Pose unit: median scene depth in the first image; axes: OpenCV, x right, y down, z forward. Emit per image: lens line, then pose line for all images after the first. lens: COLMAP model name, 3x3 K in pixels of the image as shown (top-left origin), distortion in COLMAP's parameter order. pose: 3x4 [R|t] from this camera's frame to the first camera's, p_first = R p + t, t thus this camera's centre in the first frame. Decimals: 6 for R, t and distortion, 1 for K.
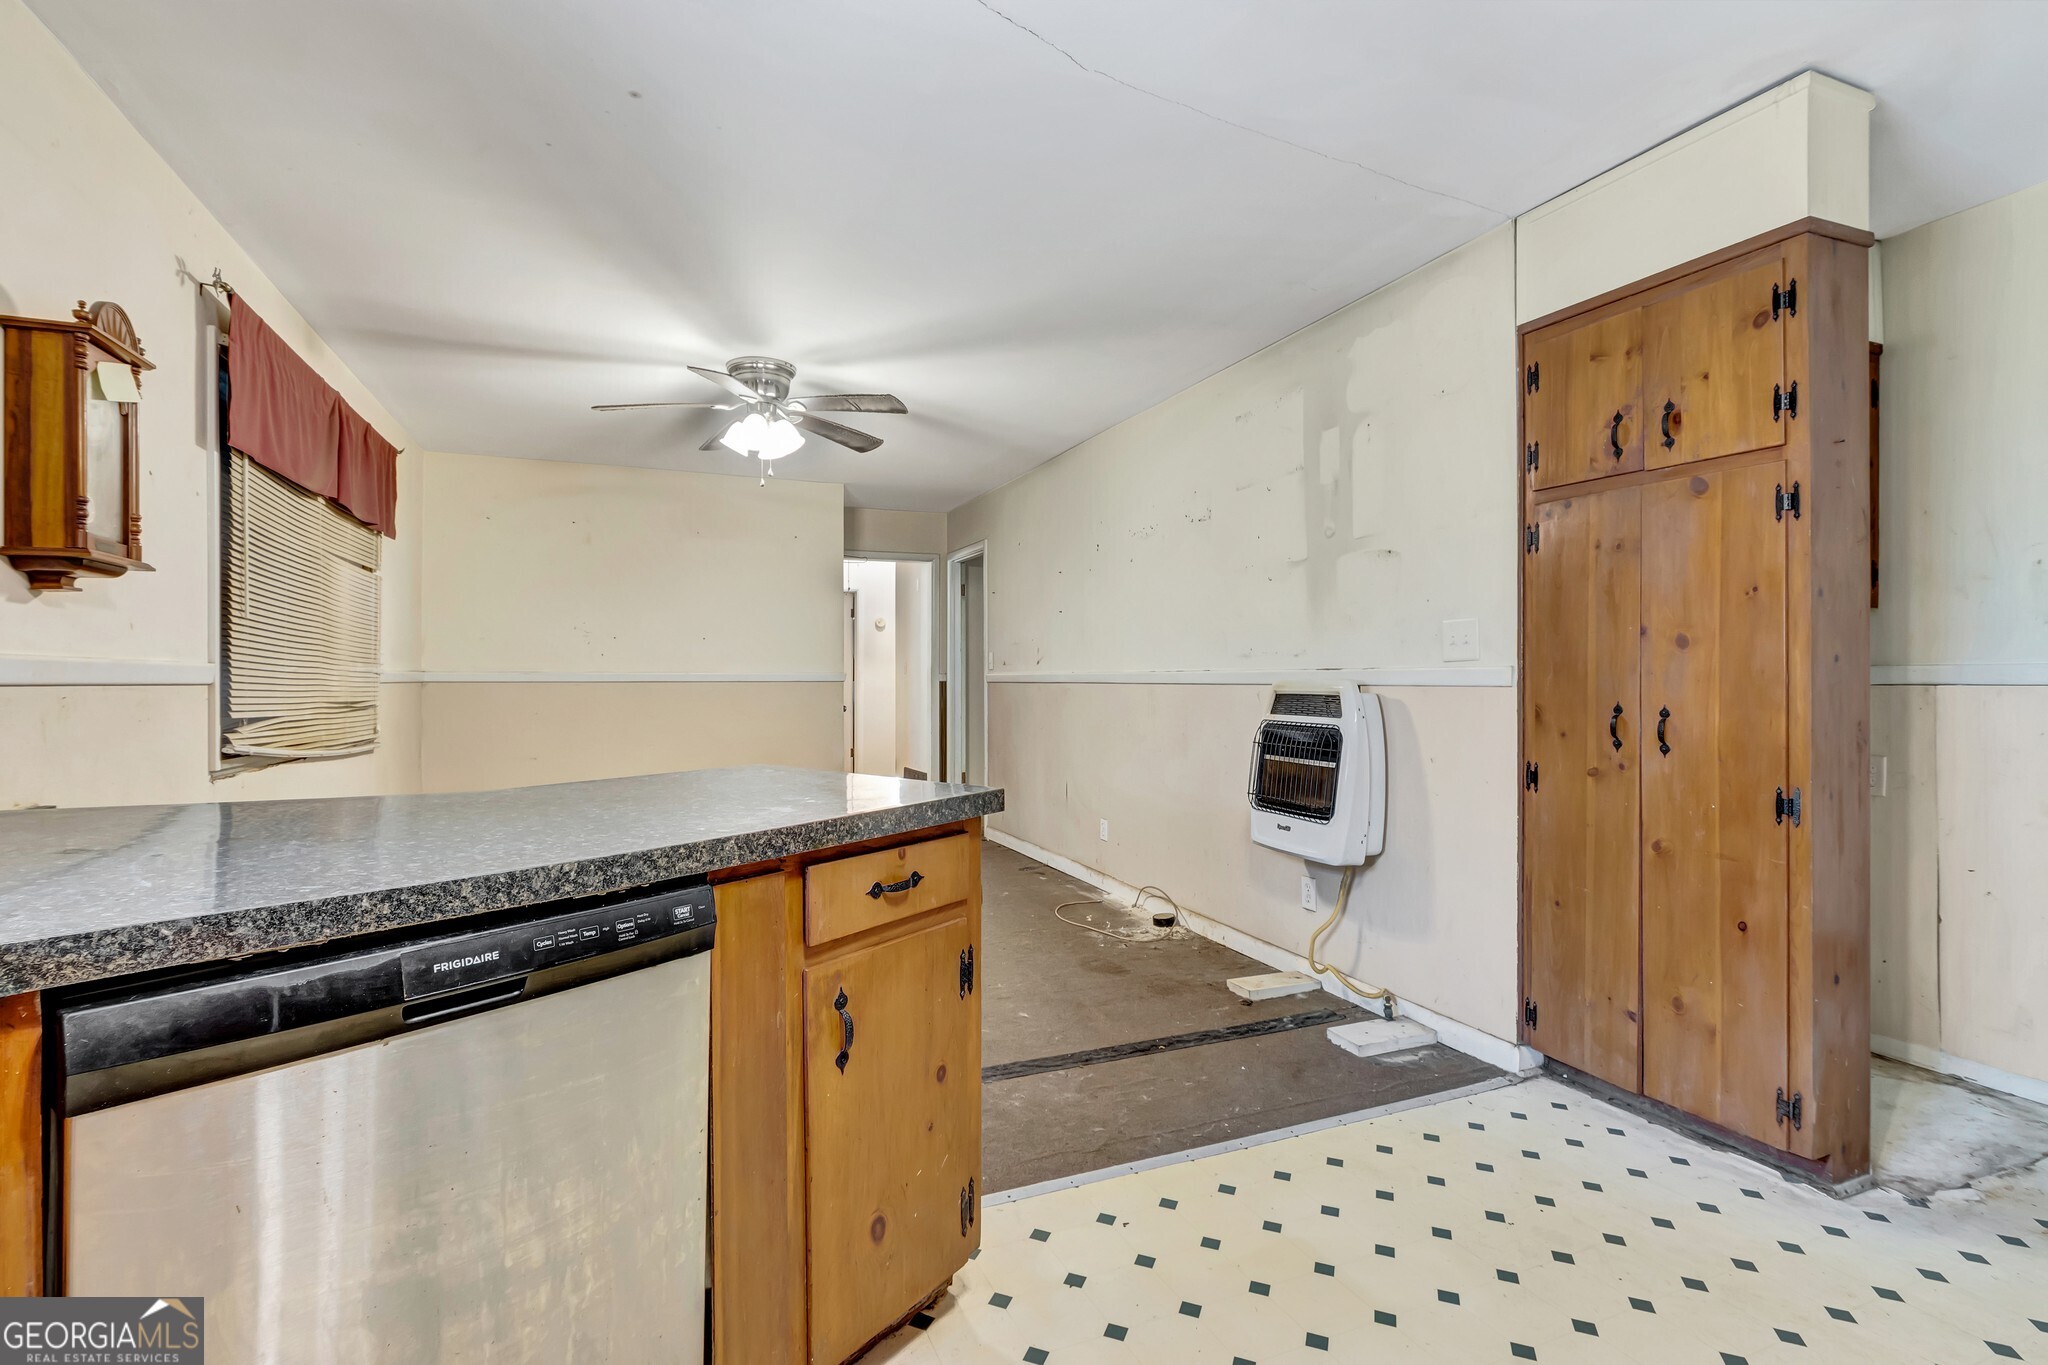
lens RADIAL K [[962.2, 0, 986.3], [0, 962.2, 685.7], [0, 0, 1]] dist [-0.004250, -0.001627]
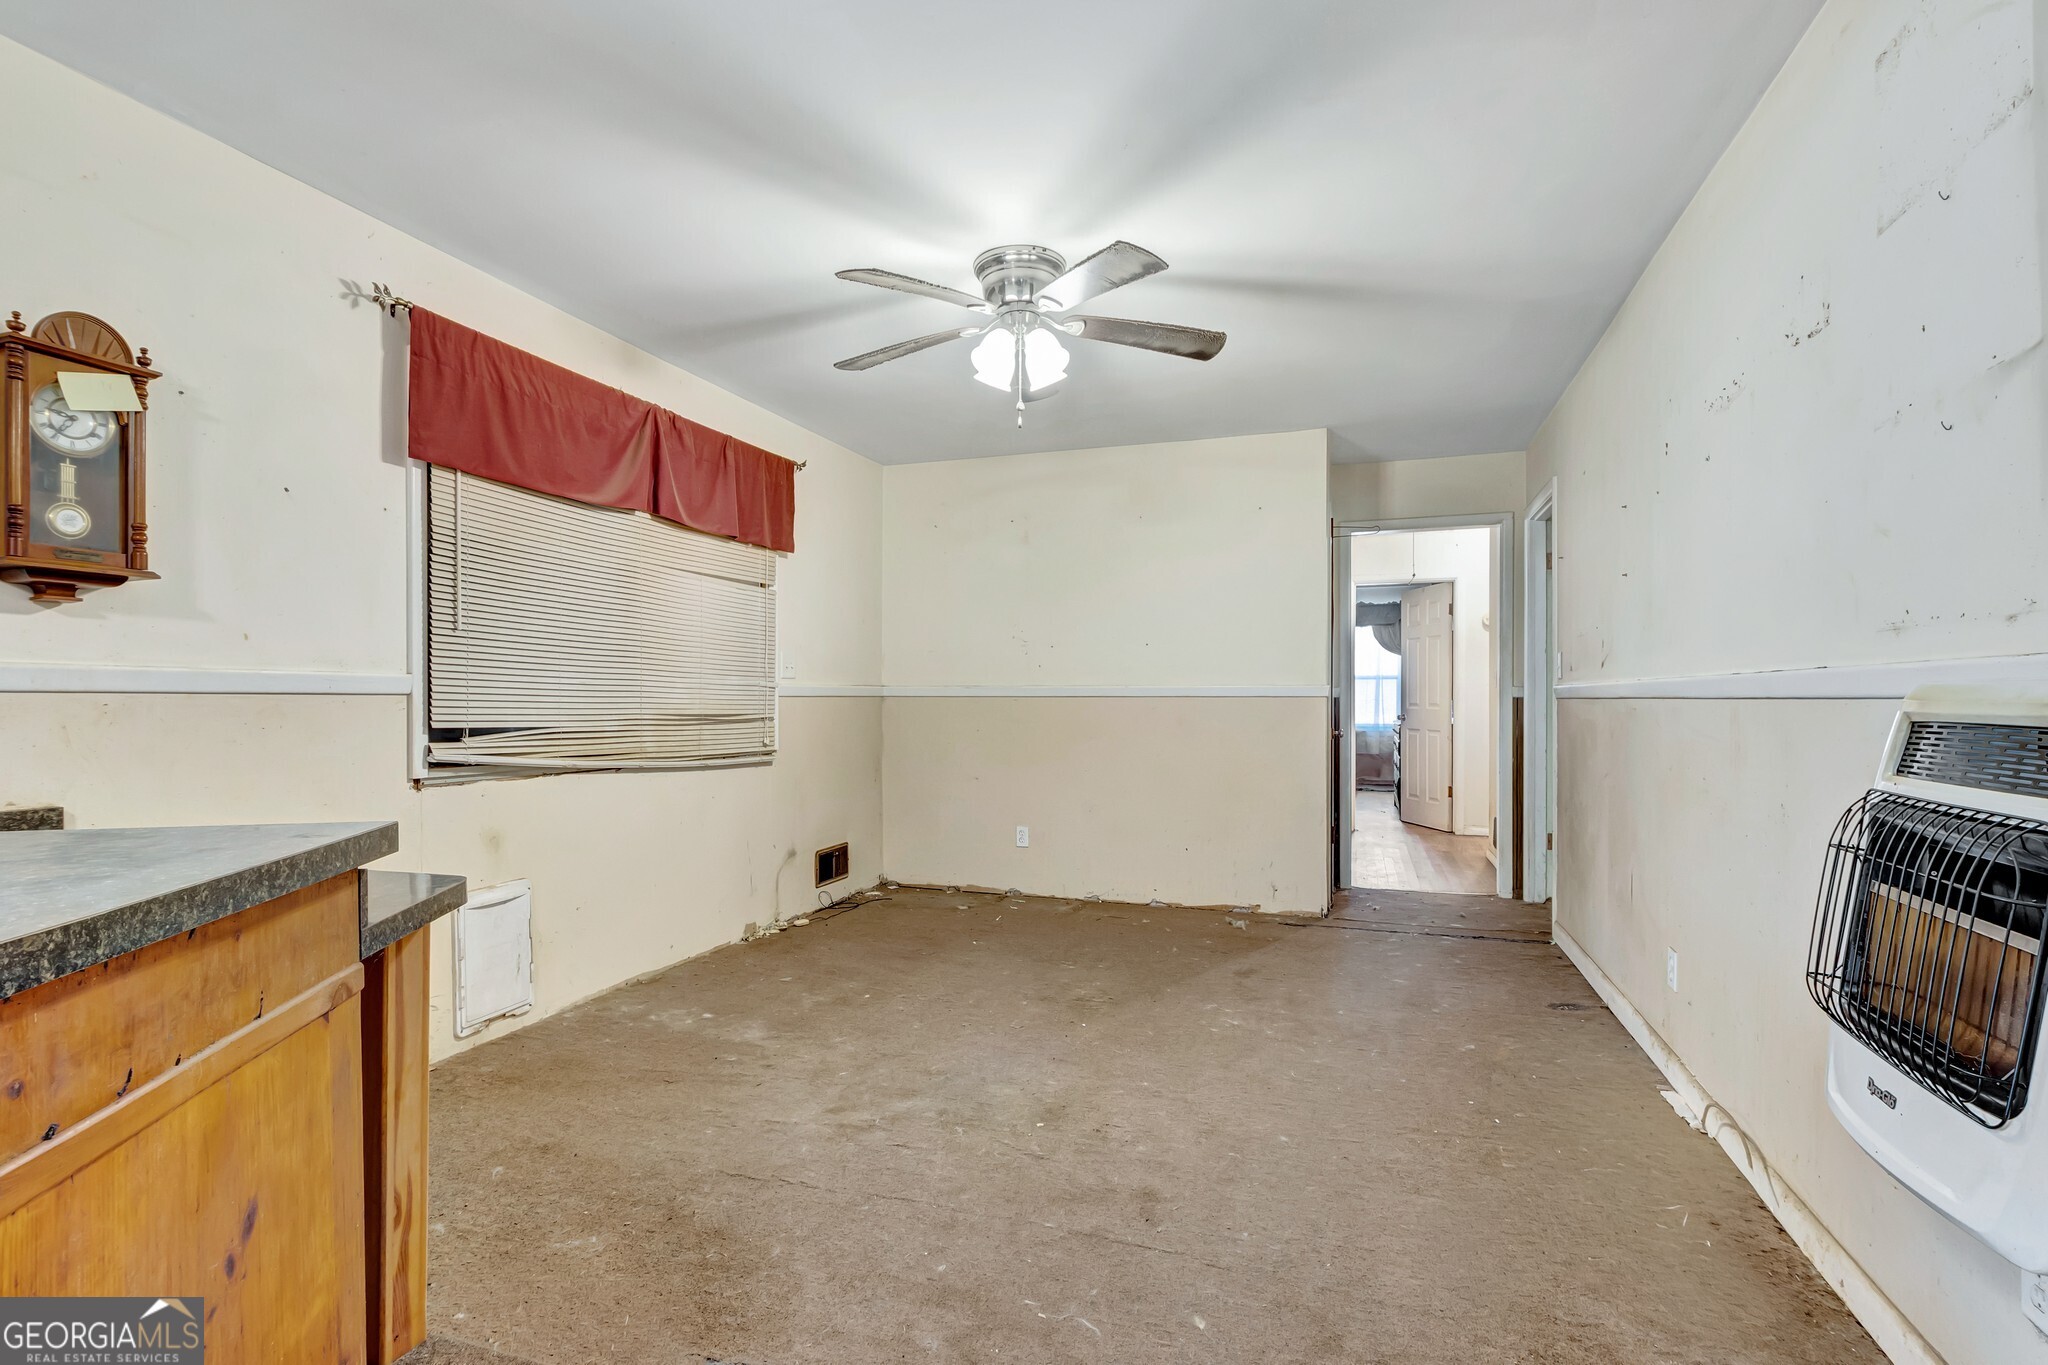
lens RADIAL K [[962.2, 0, 1006.3], [0, 962.2, 706.2], [0, 0, 1]] dist [-0.004250, -0.001627]
pose [[0.755279, 0.006696, -0.655369, 0.462453], [-0.006204, 0.999976, 0.003068, 0.005368], [0.655374, 0.001748, 0.755303, 0.825913]]
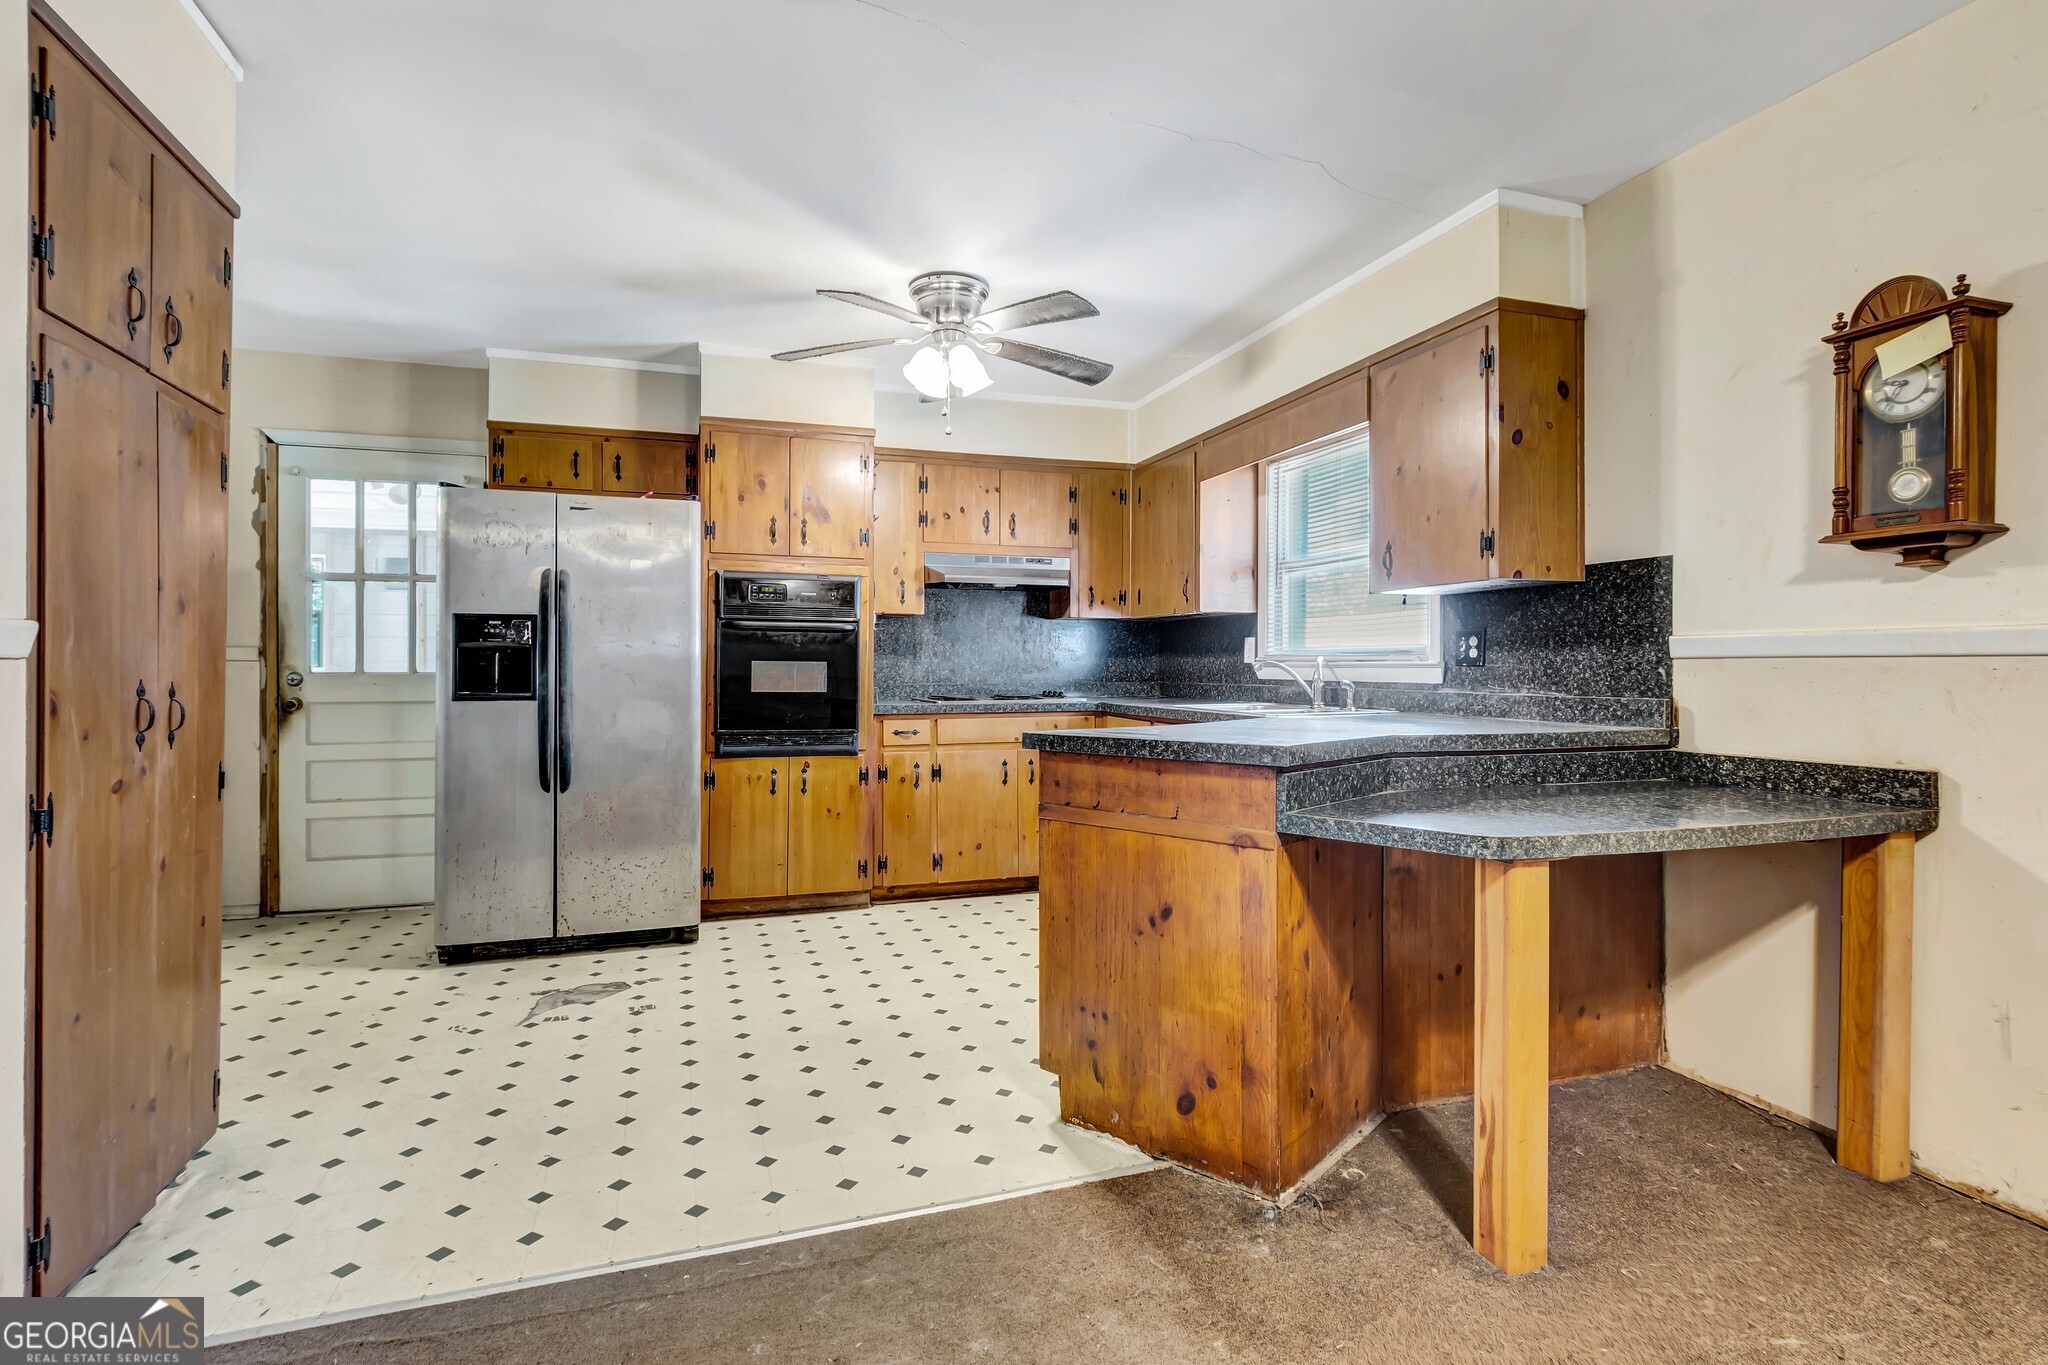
lens RADIAL K [[962.2, 0, 979.8], [0, 962.2, 669.7], [0, 0, 1]] dist [-0.004250, -0.001627]
pose [[-0.996559, 0.000357, 0.082886, -0.028097], [0.001298, 0.999935, 0.011303, 0.001359], [-0.082877, 0.011372, -0.996495, 1.970599]]
